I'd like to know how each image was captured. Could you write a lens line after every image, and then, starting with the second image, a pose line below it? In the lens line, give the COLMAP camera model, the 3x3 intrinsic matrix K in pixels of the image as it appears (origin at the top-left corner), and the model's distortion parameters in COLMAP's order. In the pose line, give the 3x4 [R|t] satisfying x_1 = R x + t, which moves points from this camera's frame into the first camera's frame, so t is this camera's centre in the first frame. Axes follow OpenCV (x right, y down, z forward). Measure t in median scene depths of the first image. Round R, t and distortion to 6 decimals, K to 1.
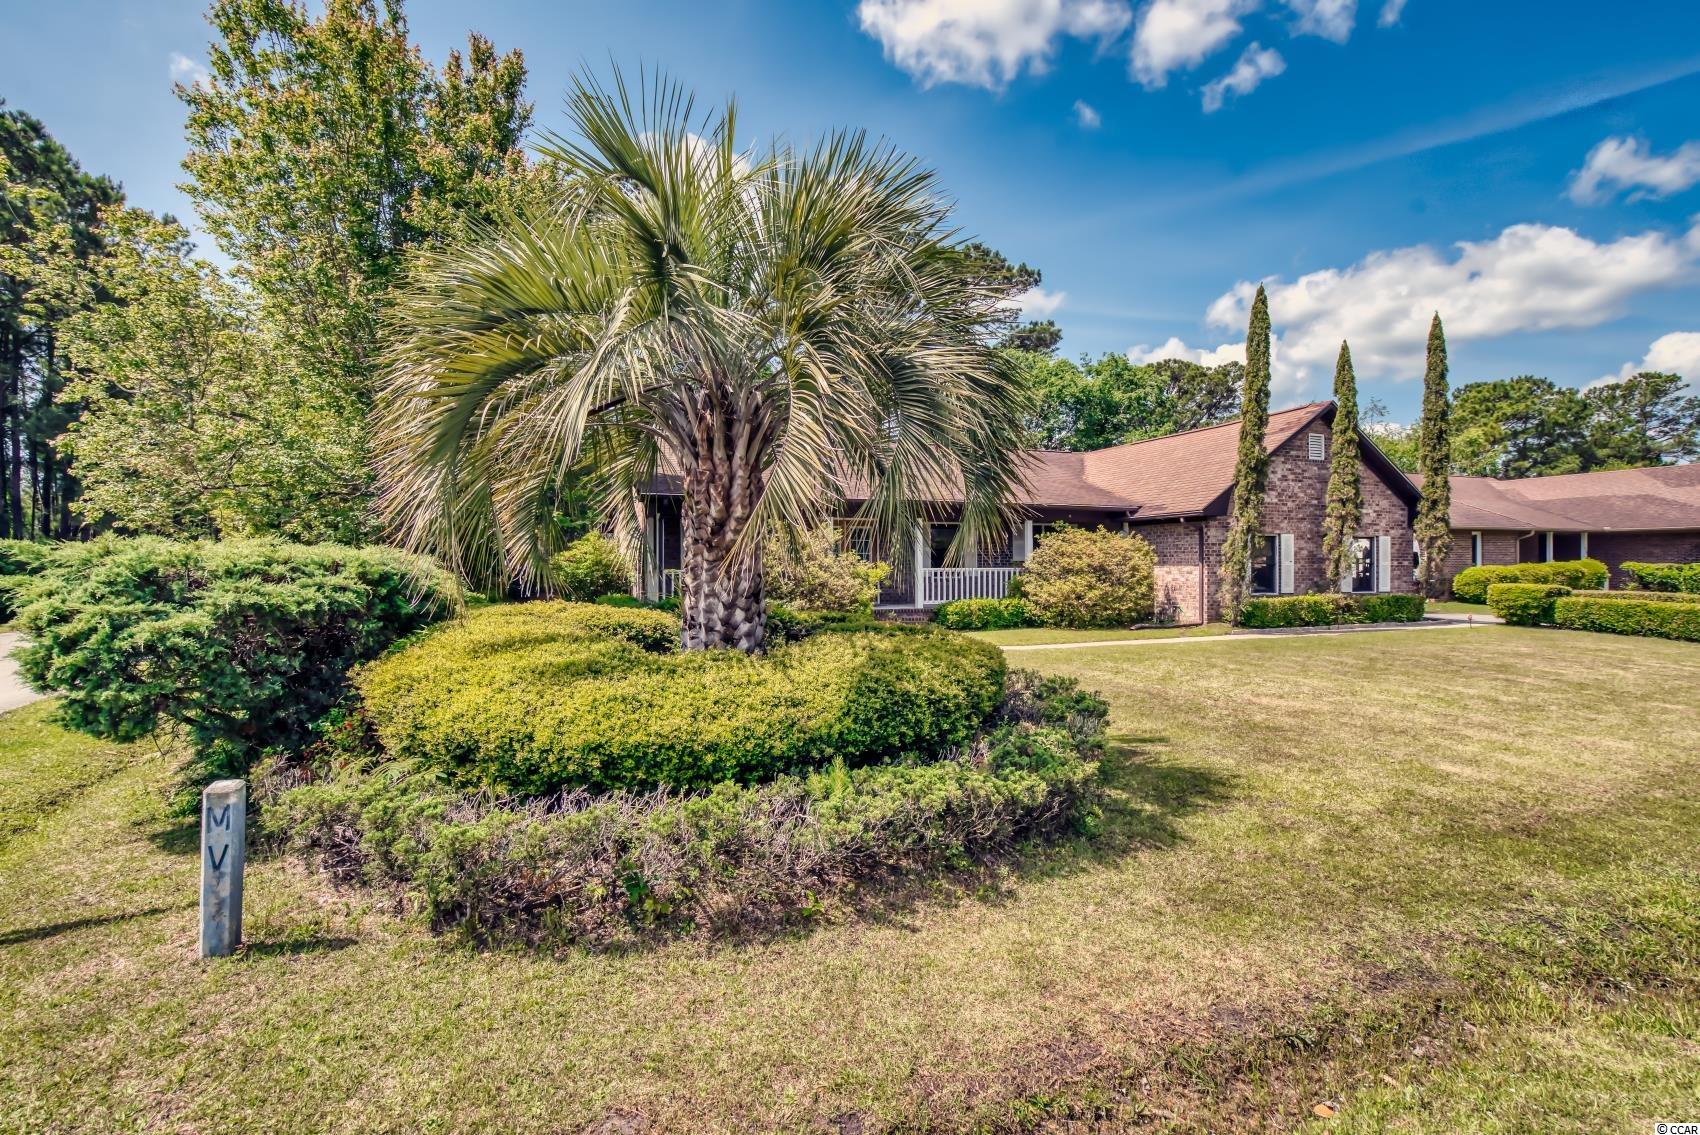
lens RADIAL K [[729.5, 0, 841.2], [0, 729.5, 567.0], [0, 0, 1]] dist [-0.004892, -0.000276]
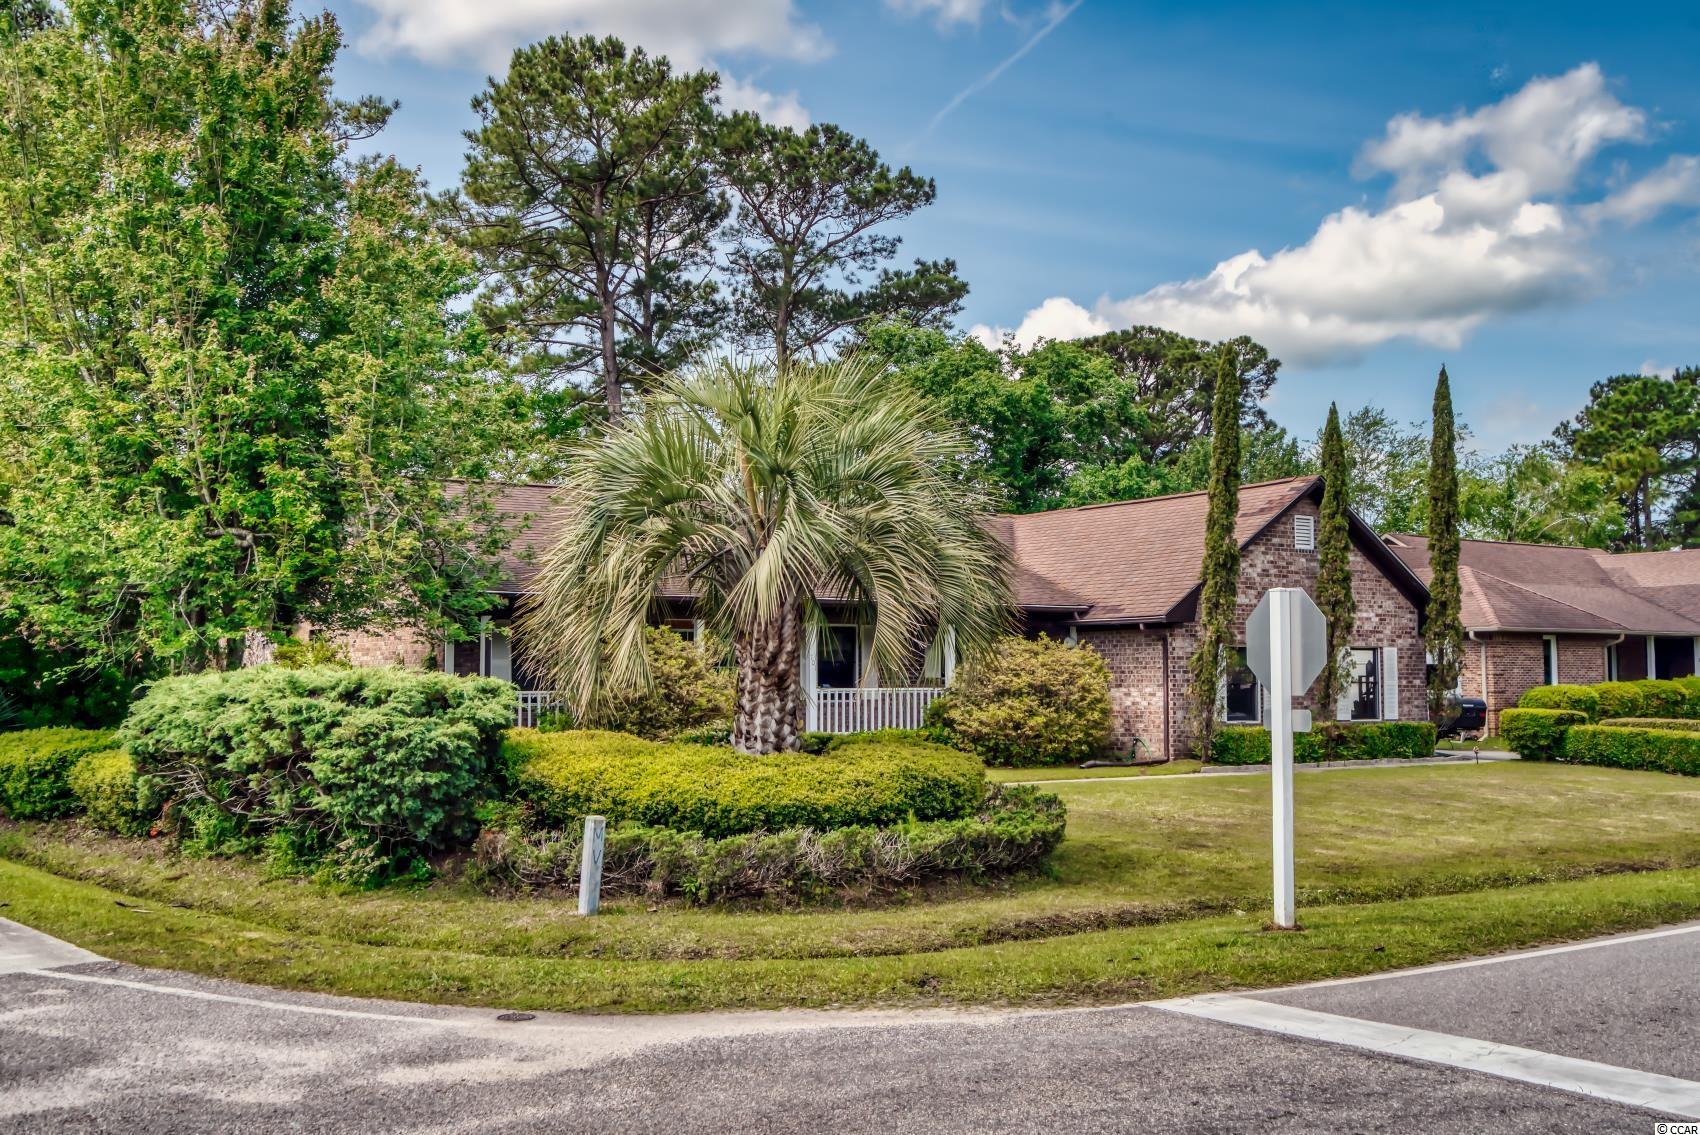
lens RADIAL K [[1700.4, 0, 852.0], [0, 1700.4, 570.2], [0, 0, 1]] dist [0.006941, 0.000000]
pose [[0.970209, 0.018508, 0.241561, -0.270276], [-0.003134, 0.997953, -0.063873, -0.007548], [-0.242249, 0.061213, 0.968281, -0.681738]]
